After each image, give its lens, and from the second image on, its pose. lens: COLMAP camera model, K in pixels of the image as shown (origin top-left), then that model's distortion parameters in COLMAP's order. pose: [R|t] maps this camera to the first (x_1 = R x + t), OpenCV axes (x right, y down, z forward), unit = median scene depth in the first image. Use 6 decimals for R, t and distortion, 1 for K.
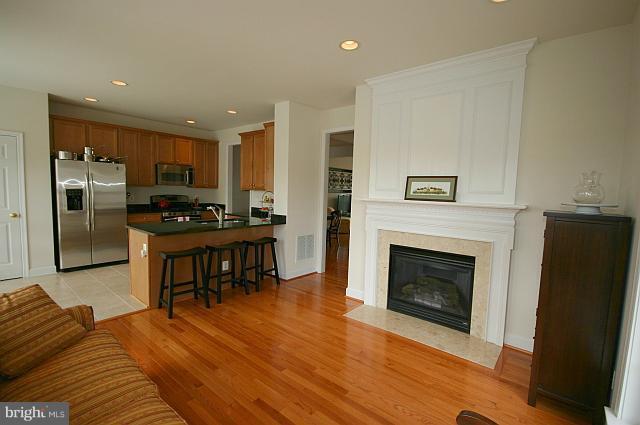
lens RADIAL K [[294.4, 0, 323.8], [0, 294.4, 212.4], [0, 0, 1]] dist [0.000673, -0.000067]
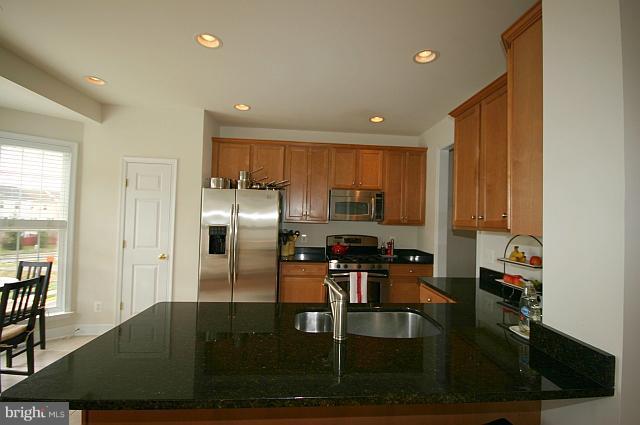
lens RADIAL K [[294.4, 0, 323.8], [0, 294.4, 212.4], [0, 0, 1]] dist [0.000673, -0.000067]
pose [[0.700818, -0.029387, -0.712734, -0.095390], [-0.062281, 0.992815, -0.102175, -0.042834], [0.710616, 0.115996, 0.693953, 0.539589]]
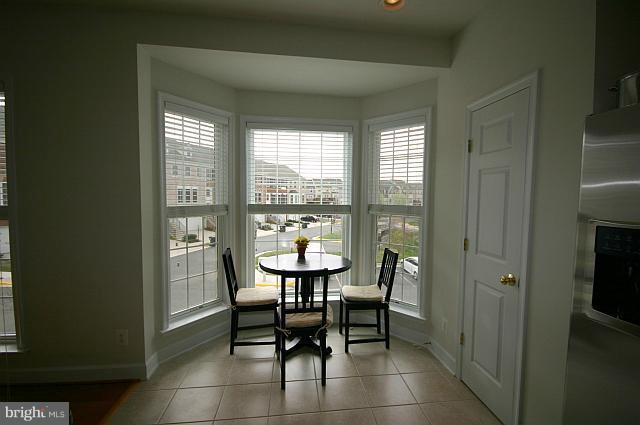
lens RADIAL K [[294.4, 0, 323.8], [0, 294.4, 212.4], [0, 0, 1]] dist [0.000673, -0.000067]
pose [[-0.741918, 0.021974, -0.670130, -0.424860], [-0.058009, 0.993612, 0.096804, -0.082072], [0.667977, 0.110694, -0.735904, 0.829124]]
